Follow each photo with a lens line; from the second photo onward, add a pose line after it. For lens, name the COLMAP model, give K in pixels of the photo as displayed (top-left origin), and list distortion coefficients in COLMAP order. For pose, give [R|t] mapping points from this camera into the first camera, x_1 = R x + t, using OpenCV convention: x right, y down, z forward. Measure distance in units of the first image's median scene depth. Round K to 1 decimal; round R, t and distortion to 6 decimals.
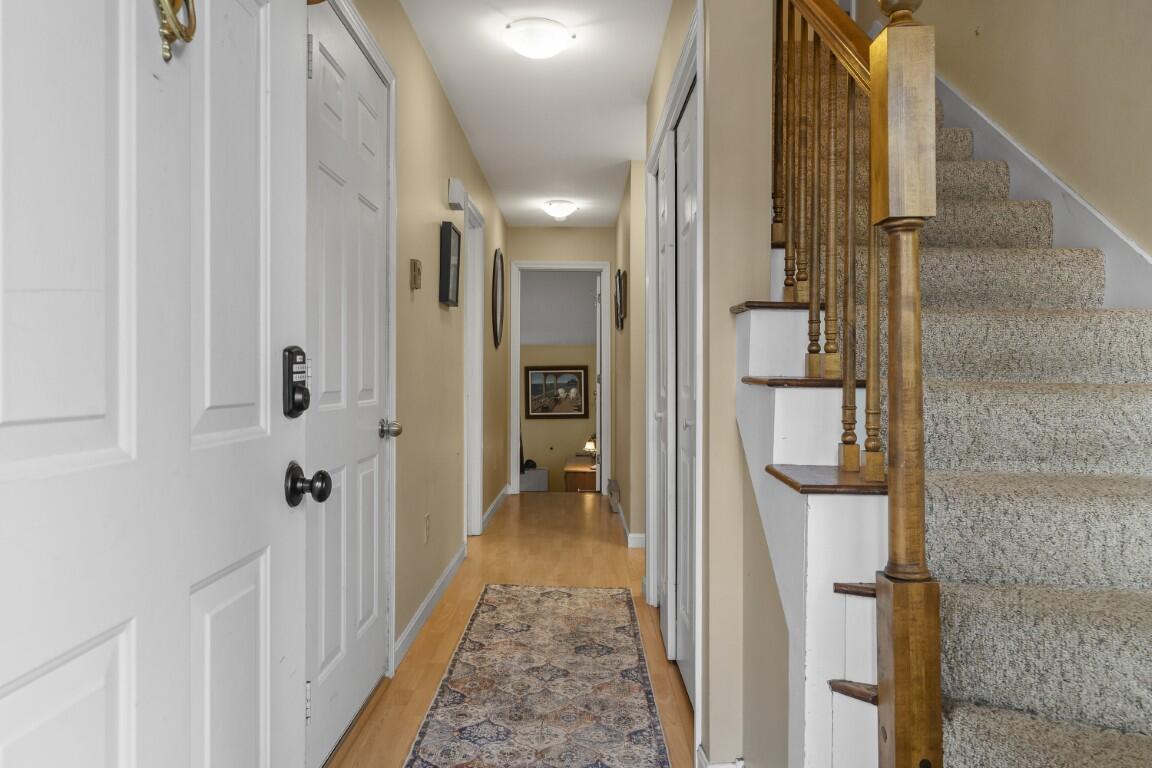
lens RADIAL K [[782.6, 0, 578.2], [0, 782.6, 380.8], [0, 0, 1]] dist [0.010110, 0.000150]
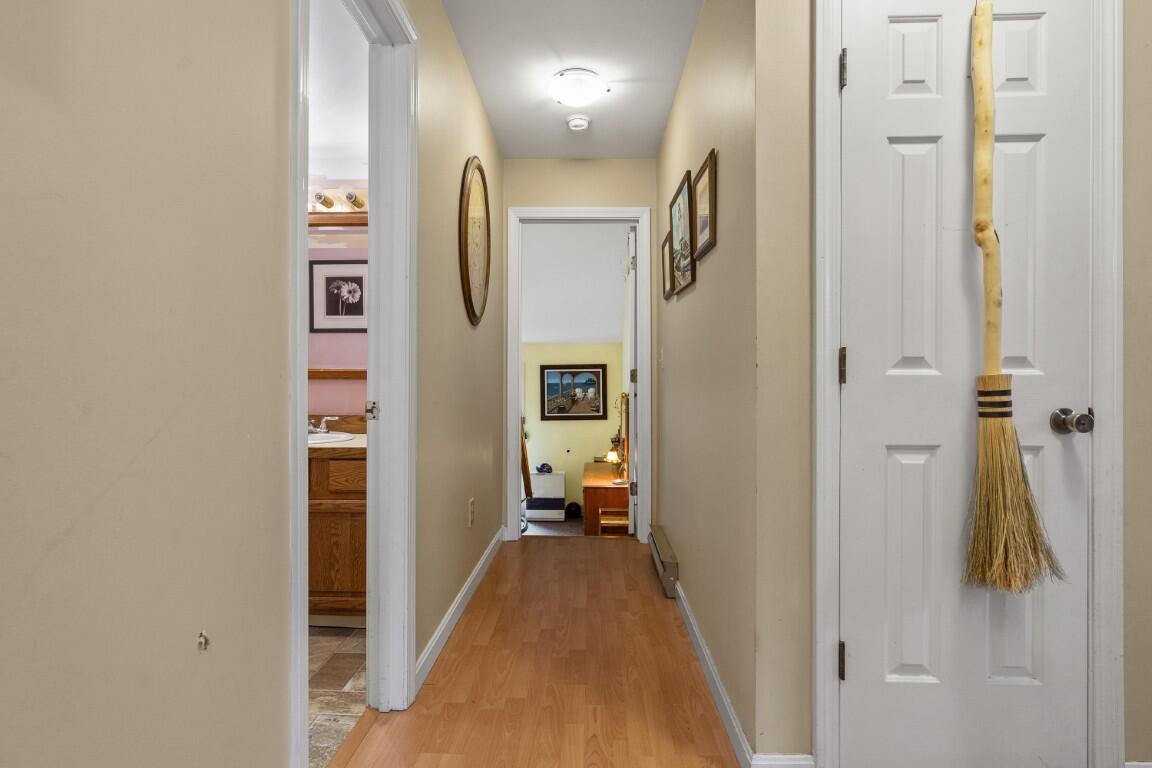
lens RADIAL K [[590.7, 0, 572.7], [0, 590.7, 382.7], [0, 0, 1]] dist [-0.004505, -0.000134]
pose [[0.999578, -0.001575, -0.029016, -0.034127], [0.001647, 0.999996, 0.002454, 0.005548], [0.029012, -0.002501, 0.999576, 1.242499]]
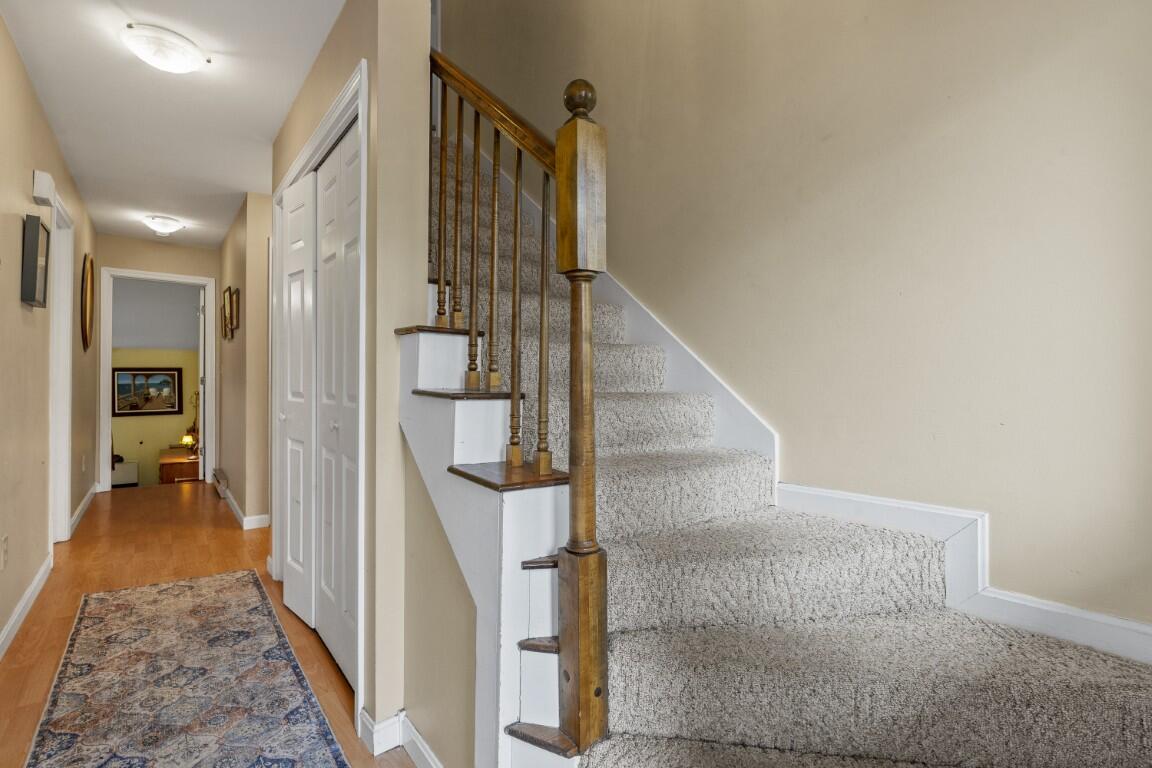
lens RADIAL K [[544.0, 0, 568.6], [0, 544.0, 380.2], [0, 0, 1]] dist [-0.004368, 0.001996]
pose [[0.798076, 0.001029, 0.602555, -0.065102], [-0.002022, 0.999997, 0.000969, -0.013728], [-0.602553, -0.001992, 0.798076, 0.142094]]
